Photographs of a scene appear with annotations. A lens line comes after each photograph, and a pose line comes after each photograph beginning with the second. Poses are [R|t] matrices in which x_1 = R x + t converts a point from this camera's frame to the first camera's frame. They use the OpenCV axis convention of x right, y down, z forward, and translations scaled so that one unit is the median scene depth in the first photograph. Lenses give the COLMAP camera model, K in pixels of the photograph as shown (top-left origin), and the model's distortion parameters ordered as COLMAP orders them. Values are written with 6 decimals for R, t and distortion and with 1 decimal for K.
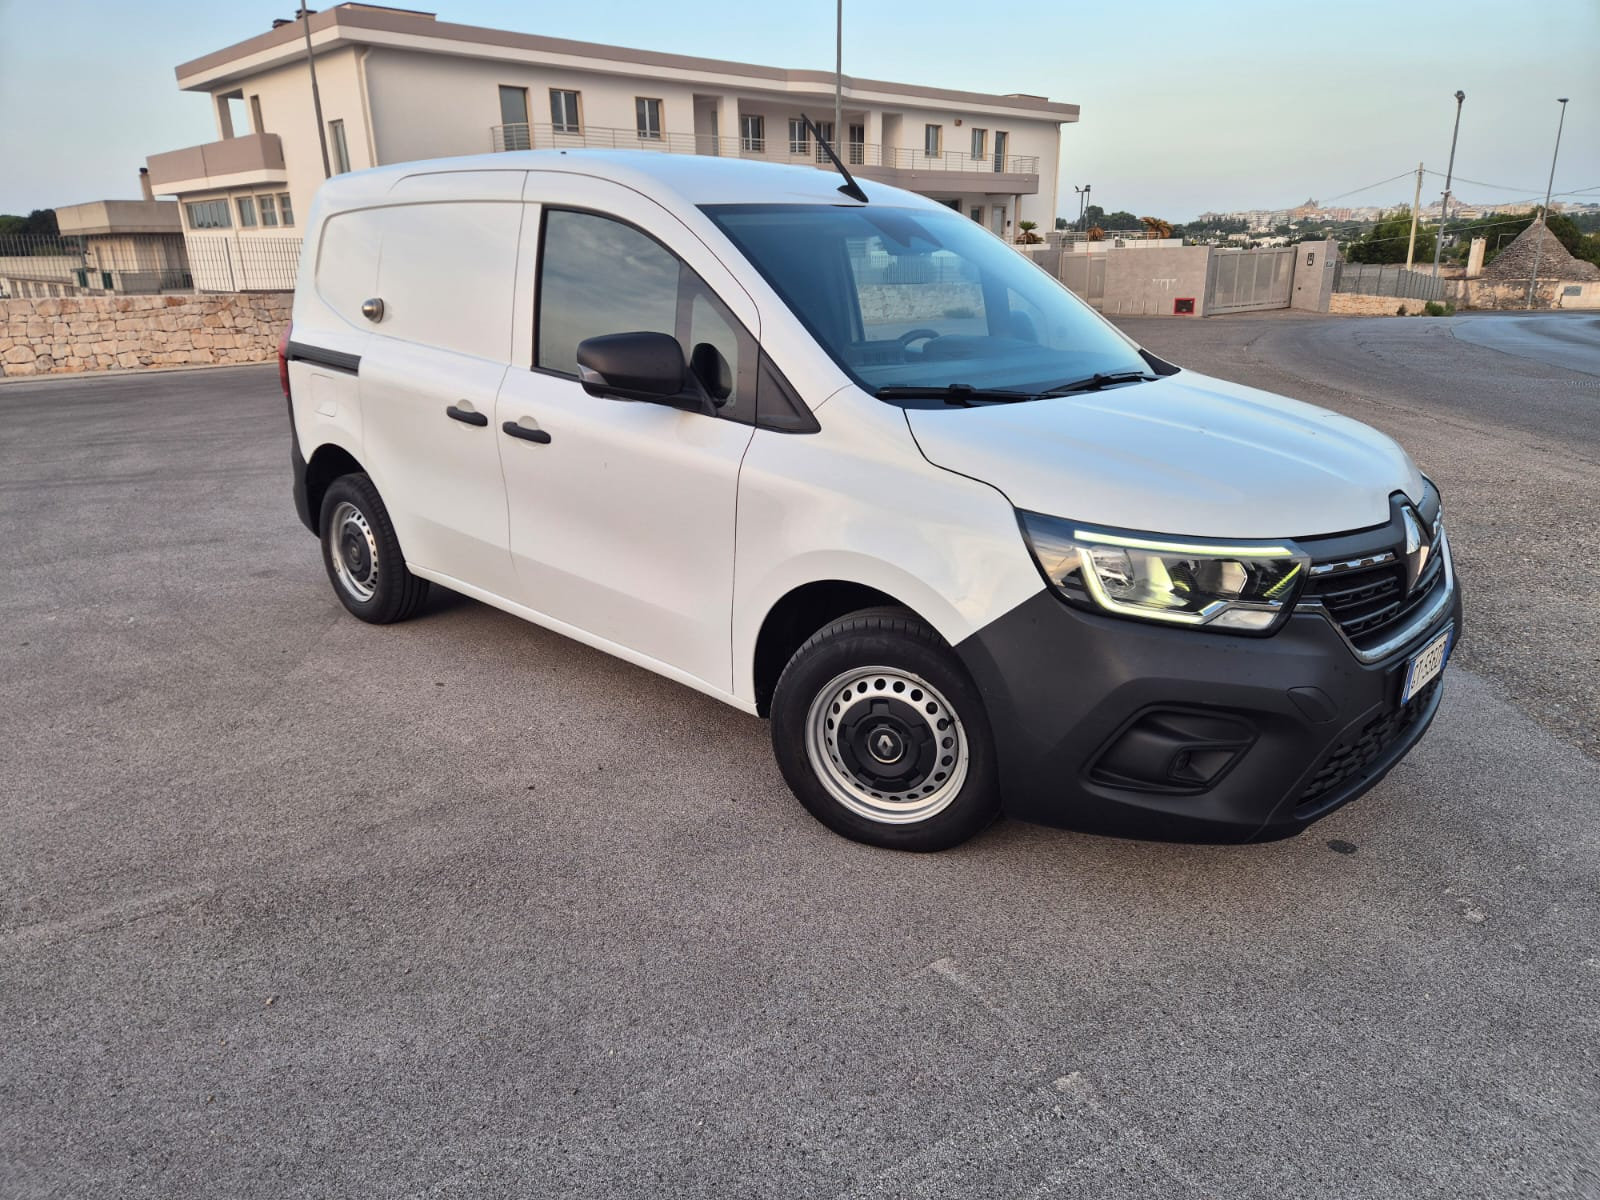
lens RADIAL K [[1059.7, 0, 806.7], [0, 1059.7, 608.7], [0, 0, 1]] dist [0.072775, -0.058168]
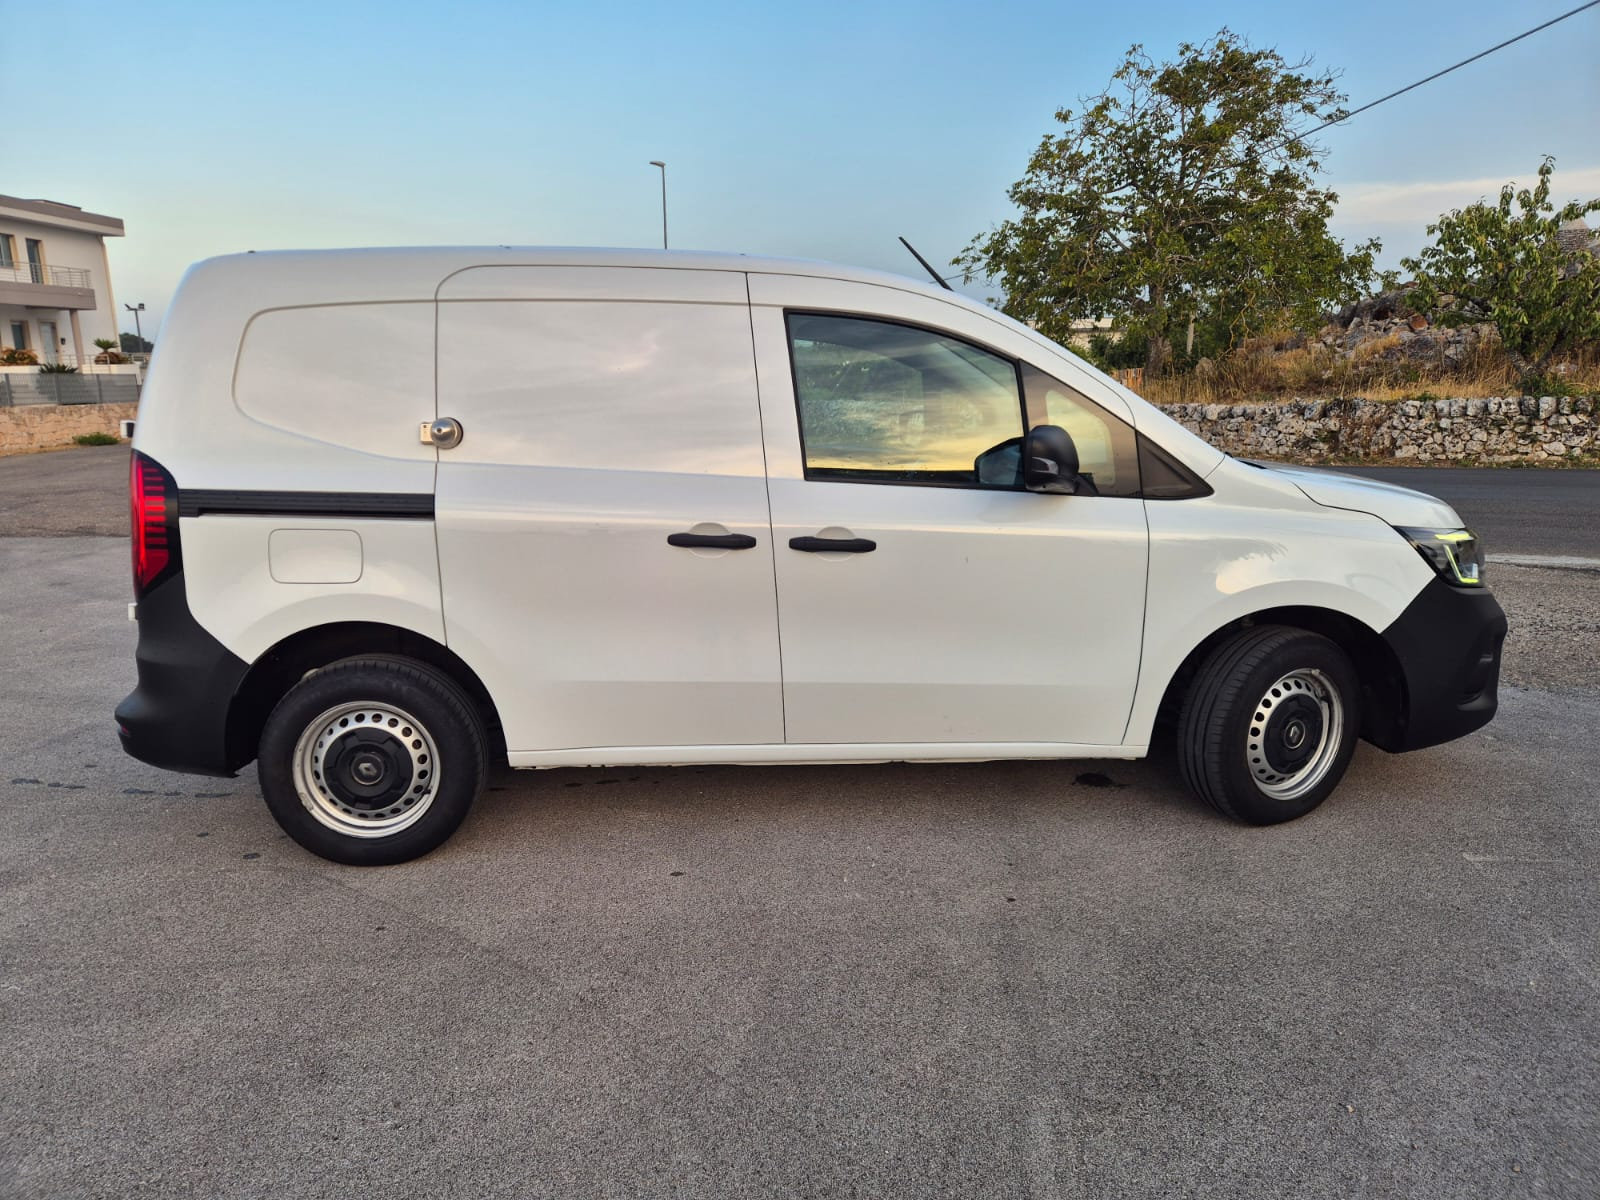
lens RADIAL K [[1059.7, 0, 787.9], [0, 1059.7, 599.8], [0, 0, 1]] dist [0.072775, -0.058168]
pose [[0.685948, -0.154070, 0.711152, -0.920965], [0.234990, 0.971864, -0.016109, -0.109582], [-0.688662, 0.178163, 0.702853, 0.377261]]
